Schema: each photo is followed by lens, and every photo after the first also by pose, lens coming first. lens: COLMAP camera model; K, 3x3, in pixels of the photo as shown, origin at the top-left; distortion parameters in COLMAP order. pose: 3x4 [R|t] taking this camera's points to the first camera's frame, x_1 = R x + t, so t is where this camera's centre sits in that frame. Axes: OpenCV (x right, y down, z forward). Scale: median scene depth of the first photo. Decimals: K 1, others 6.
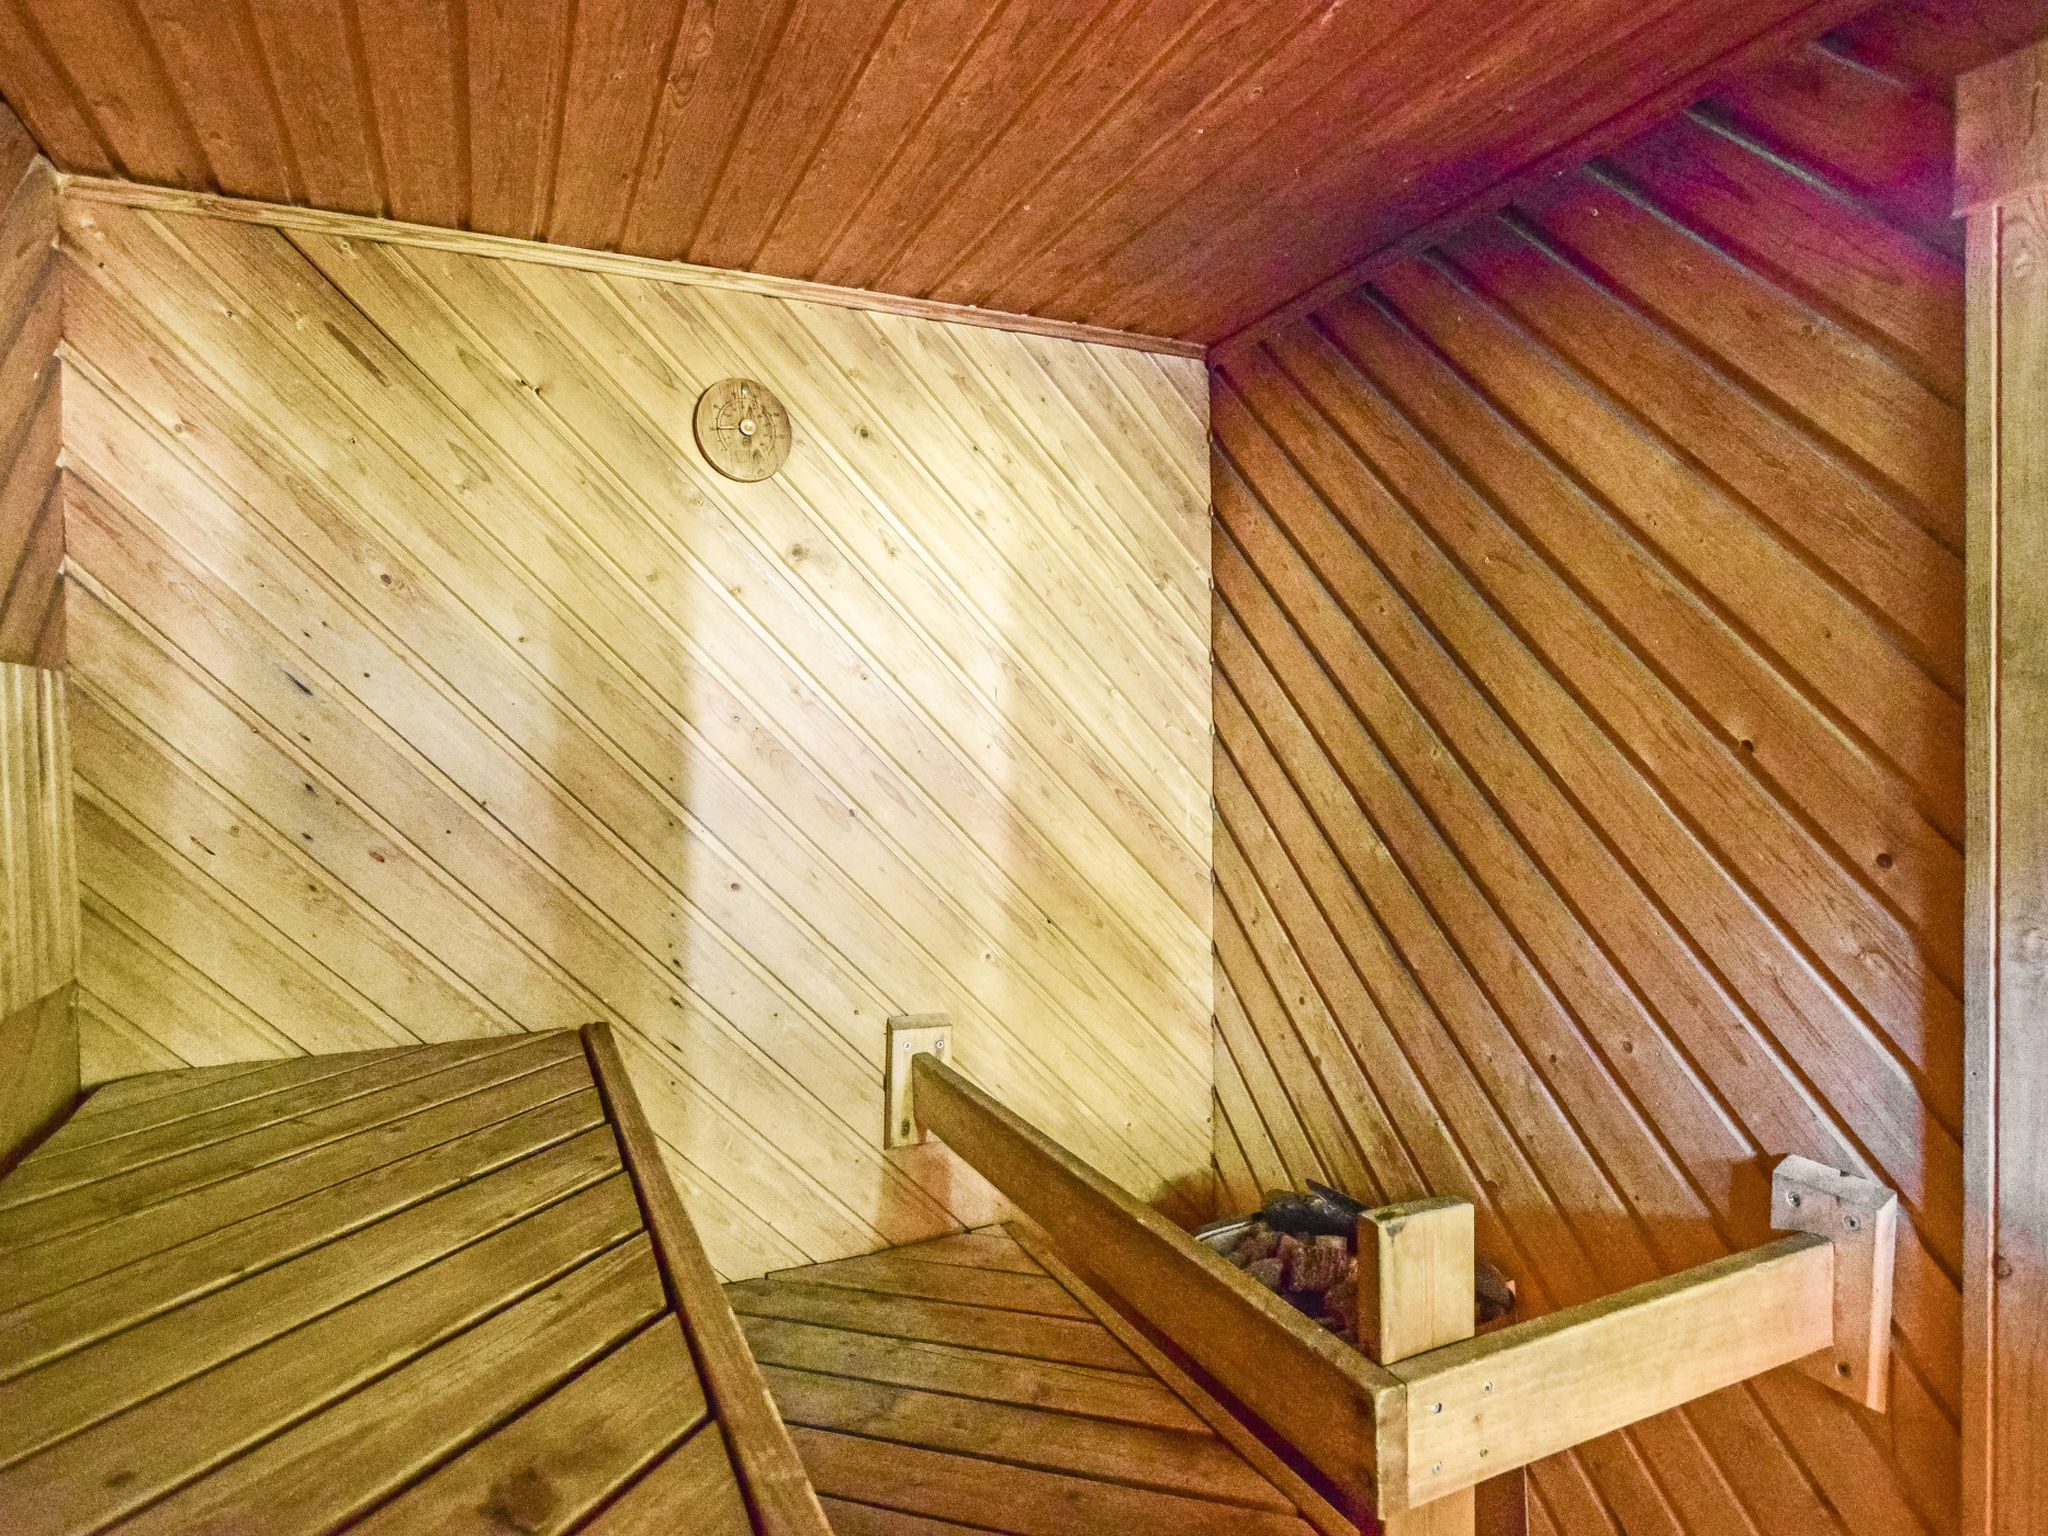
lens RADIAL K [[1175.6, 0, 1026.5], [0, 1175.6, 755.1], [0, 0, 1]] dist [0.008215, 0.000537]
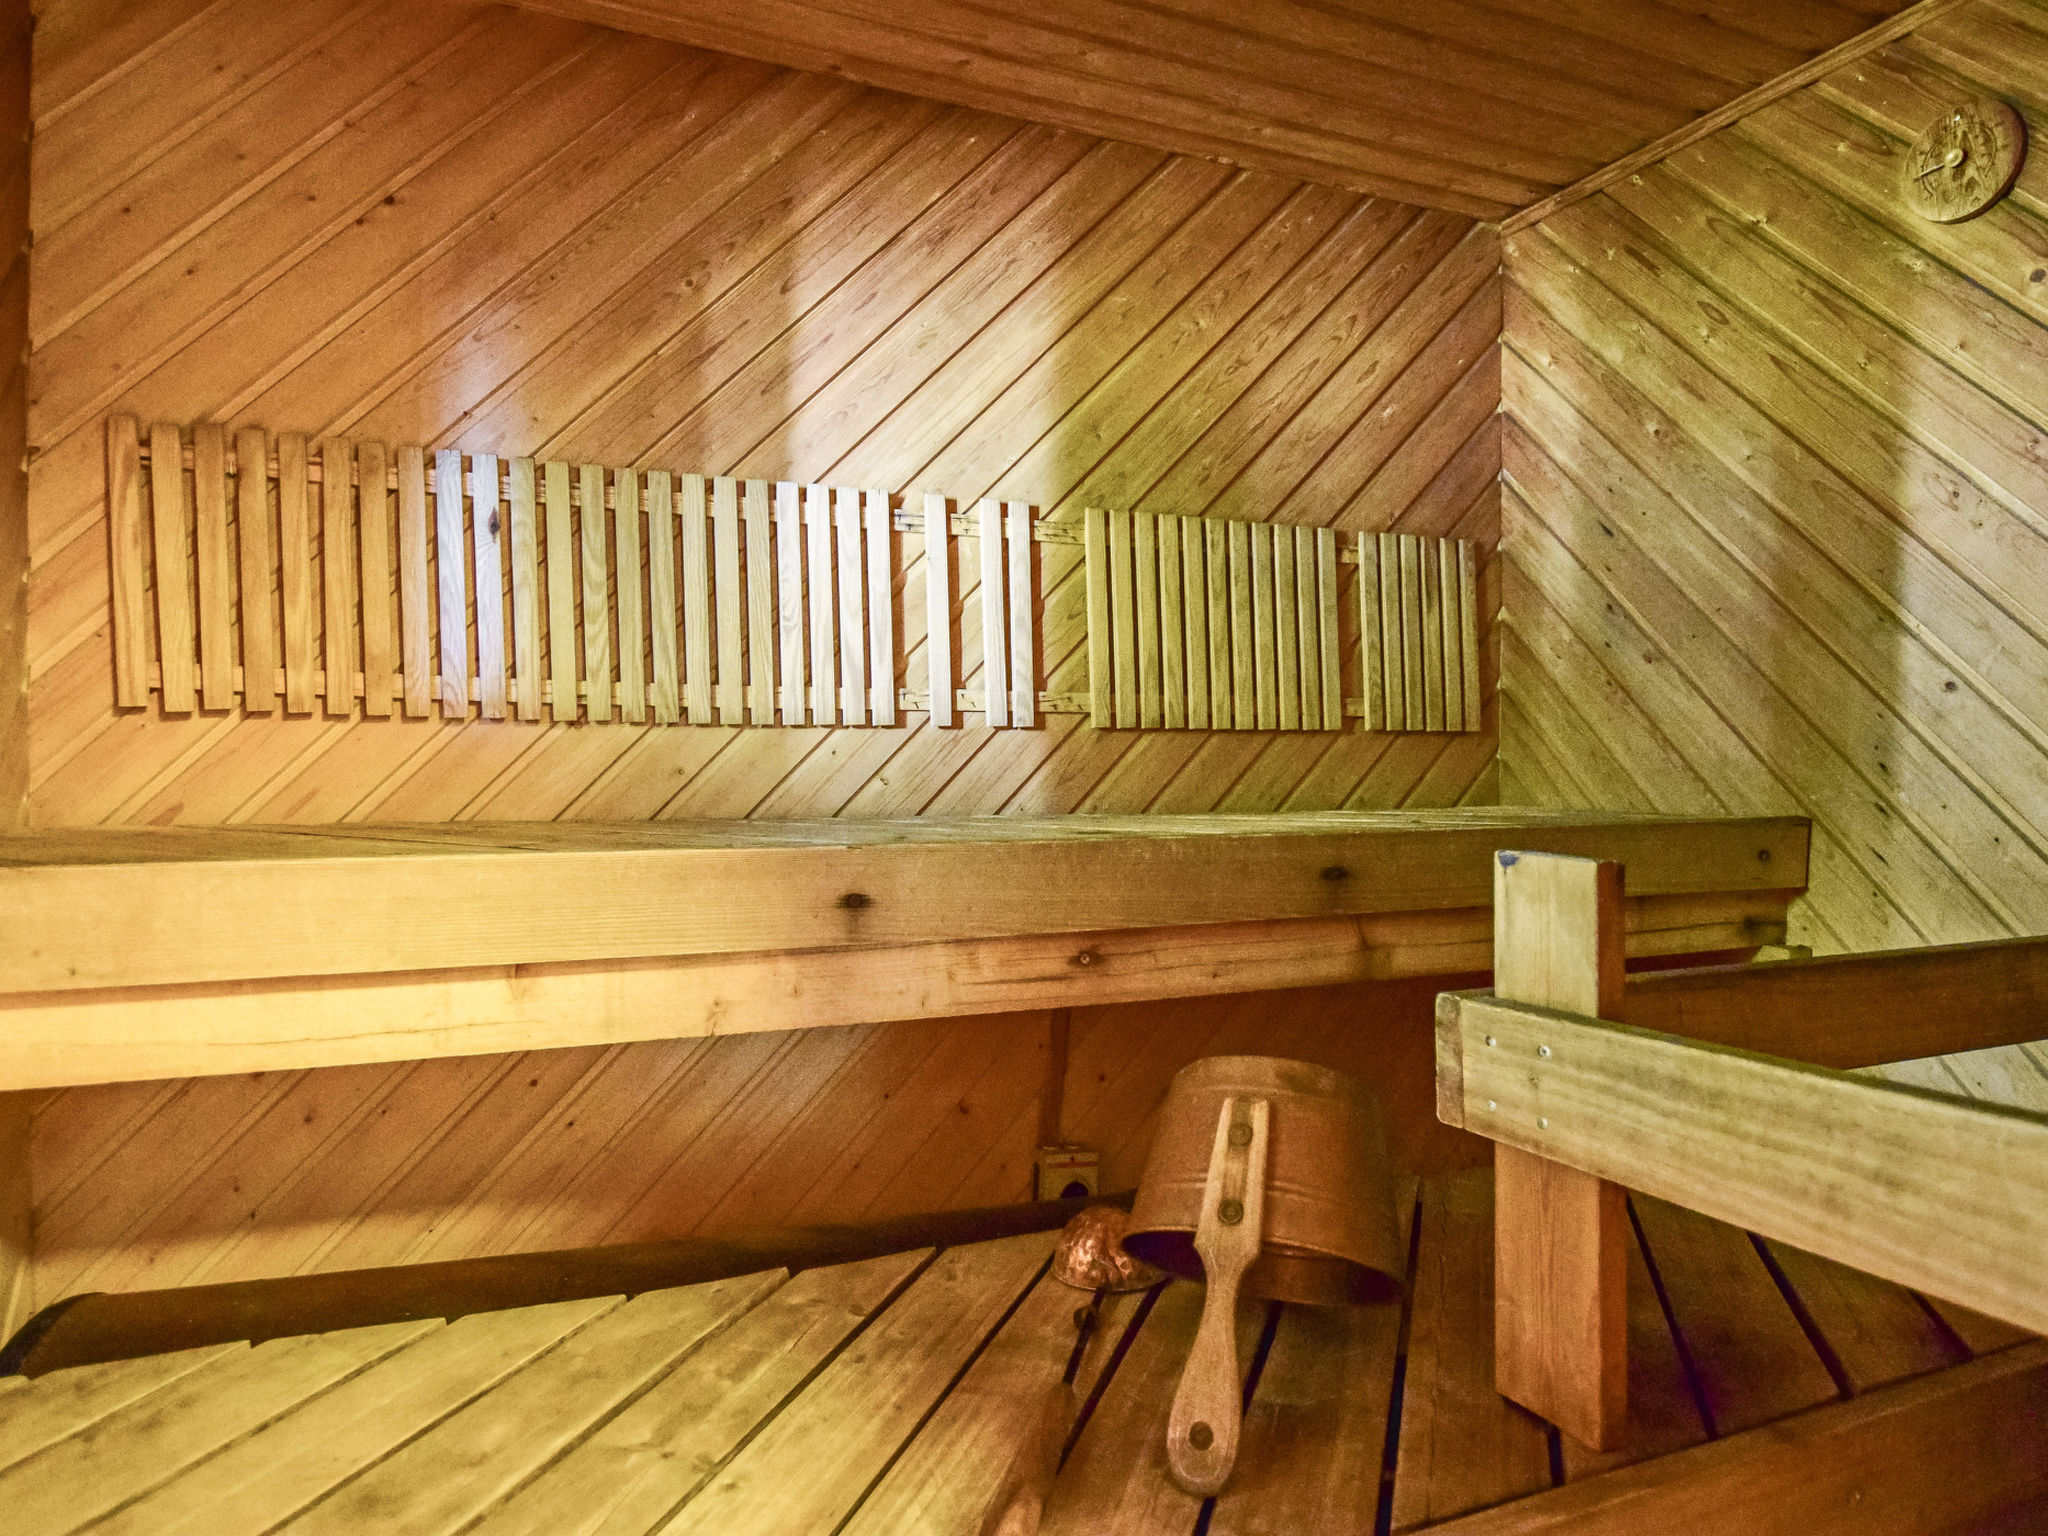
lens RADIAL K [[1327.8, 0, 1036.2], [0, 1327.8, 773.3], [0, 0, 1]] dist [-0.020887, 0.006721]
pose [[-0.029174, 0.009713, -0.999527, 0.844094], [-0.013580, 0.999857, 0.010113, 0.197595], [0.999482, 0.013869, -0.029038, 0.393291]]
